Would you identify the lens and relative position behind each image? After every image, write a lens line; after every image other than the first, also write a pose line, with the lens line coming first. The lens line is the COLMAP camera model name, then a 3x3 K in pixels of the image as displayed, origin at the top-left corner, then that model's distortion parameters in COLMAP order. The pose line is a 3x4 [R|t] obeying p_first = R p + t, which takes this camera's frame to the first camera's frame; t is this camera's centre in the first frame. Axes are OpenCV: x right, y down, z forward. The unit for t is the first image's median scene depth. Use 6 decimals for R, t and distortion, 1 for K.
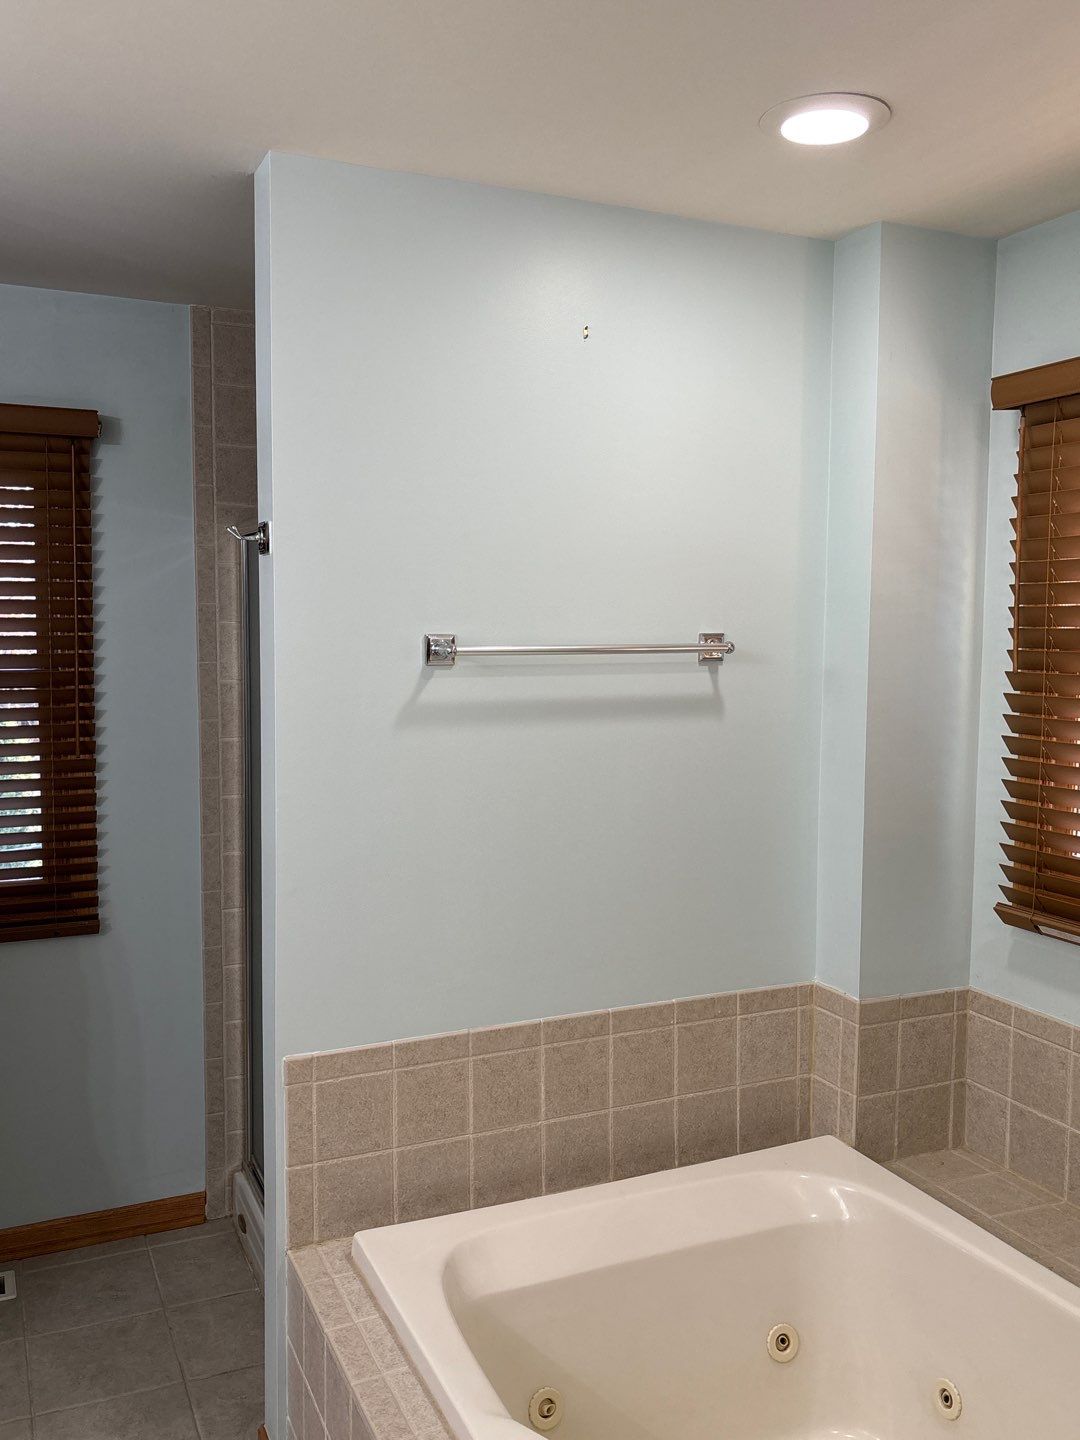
lens RADIAL K [[1173.6, 0, 540.0], [0, 1173.6, 720.0], [0, 0, 1]] dist [0.048065, -0.002879]
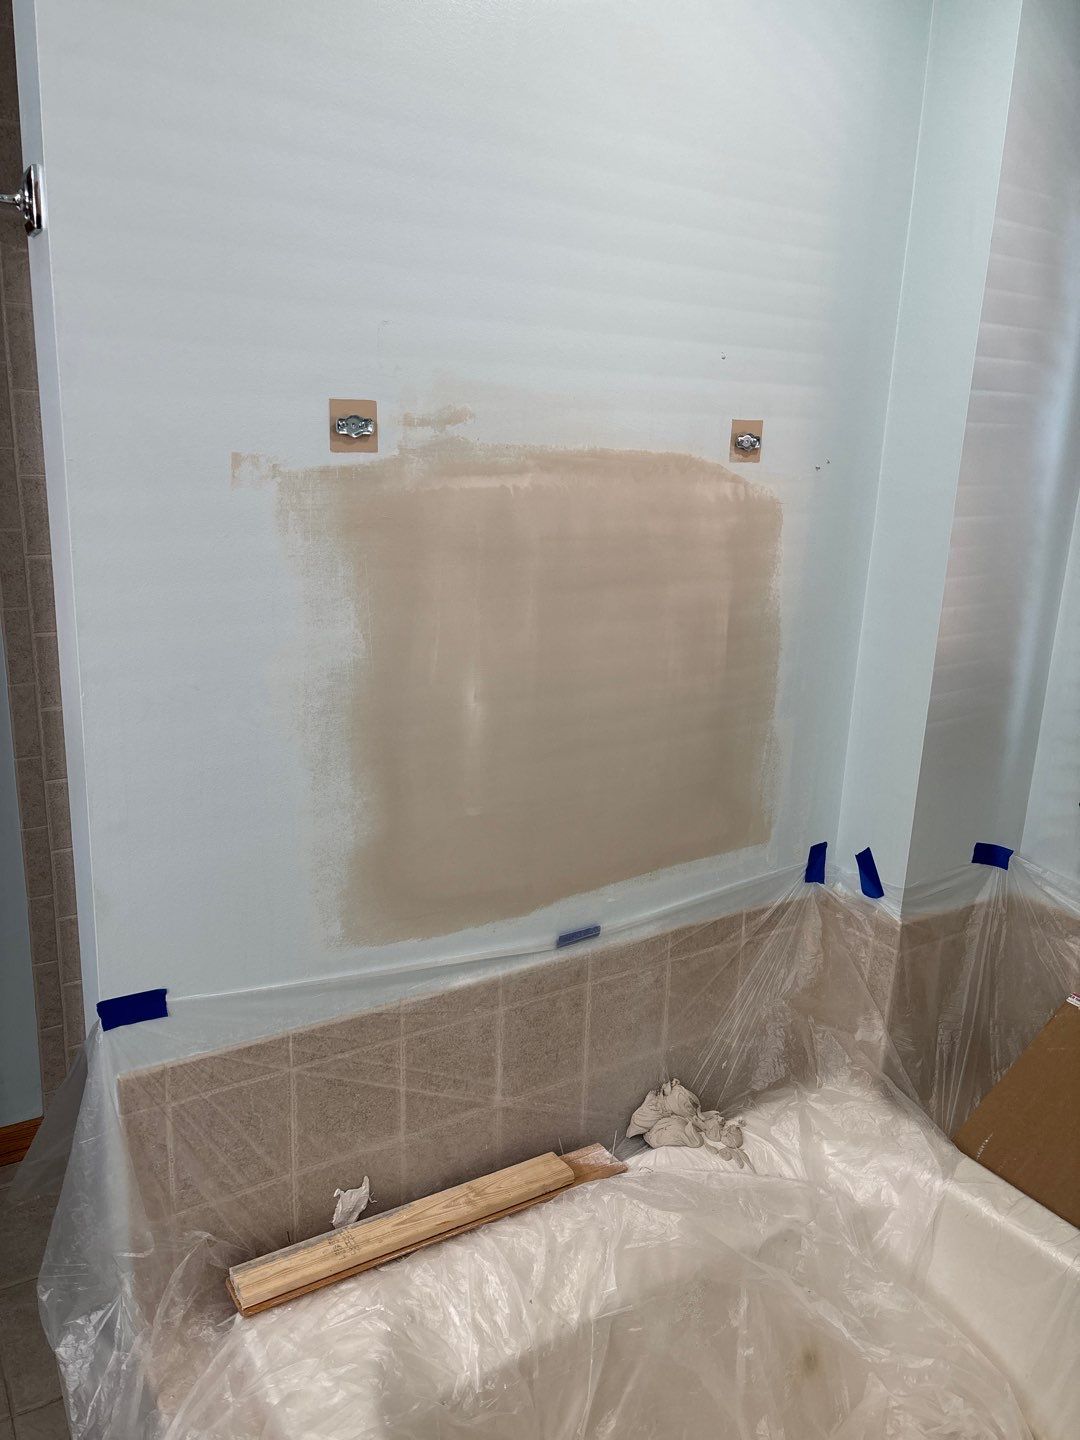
lens RADIAL K [[1082.6, 0, 540.0], [0, 1082.6, 720.0], [0, 0, 1]] dist [0.046944, -0.032832]
pose [[0.991471, -0.001892, 0.130317, -0.056801], [-0.020645, 0.984991, 0.171365, -0.008727], [-0.128685, -0.172594, 0.976551, 0.363040]]
